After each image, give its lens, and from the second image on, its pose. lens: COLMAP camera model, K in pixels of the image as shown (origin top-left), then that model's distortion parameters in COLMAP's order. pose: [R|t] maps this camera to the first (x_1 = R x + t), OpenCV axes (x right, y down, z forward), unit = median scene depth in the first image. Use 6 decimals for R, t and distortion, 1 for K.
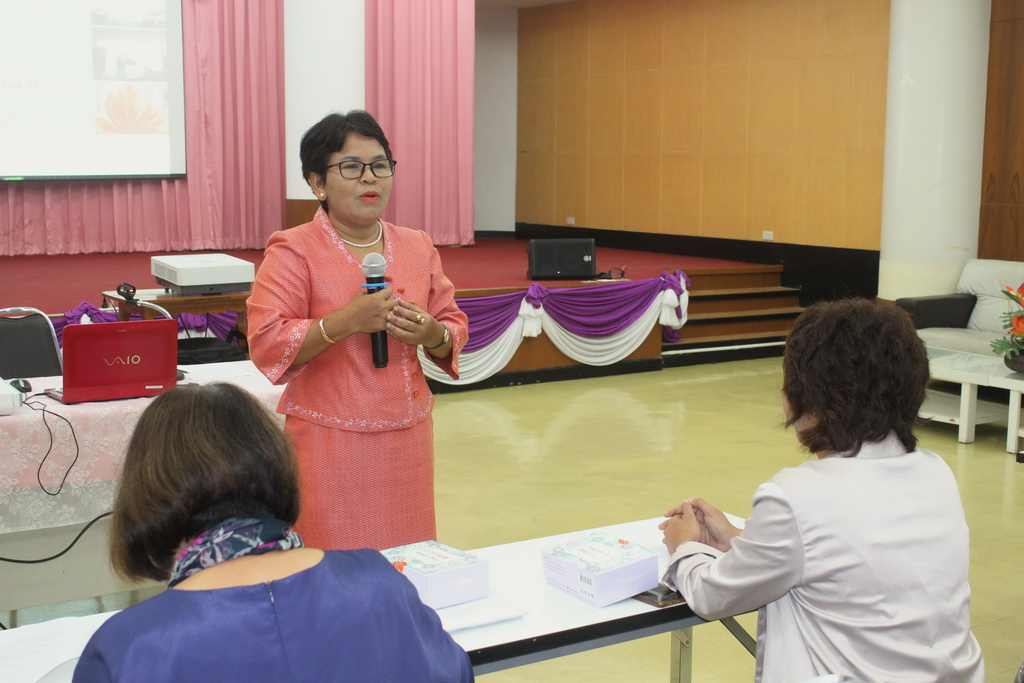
lens RADIAL K [[1352.8, 0, 512.0], [0, 1352.8, 341.5], [0, 0, 1]] dist [-0.020494, 0.007675]
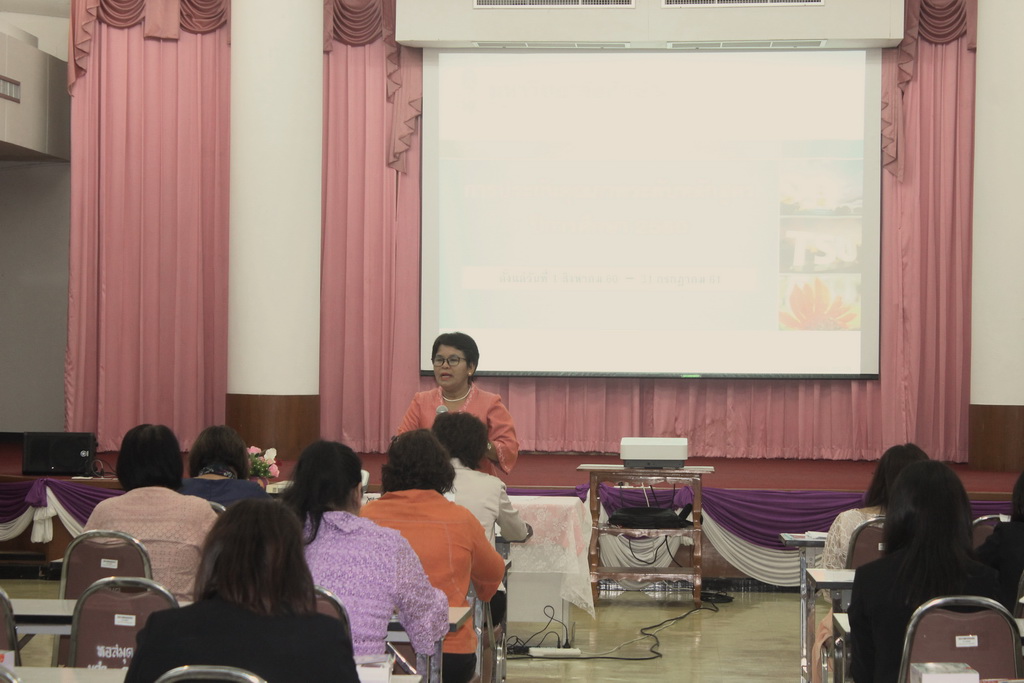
lens RADIAL K [[2484.3, 0, 512.0], [0, 2484.3, 341.5], [0, 0, 1]] dist [0.189660, 0.031263]
pose [[0.815631, 0.004650, -0.578553, 0.524455], [-0.085944, 0.989847, -0.113206, 0.063026], [0.572153, 0.142058, 0.807750, -0.482316]]
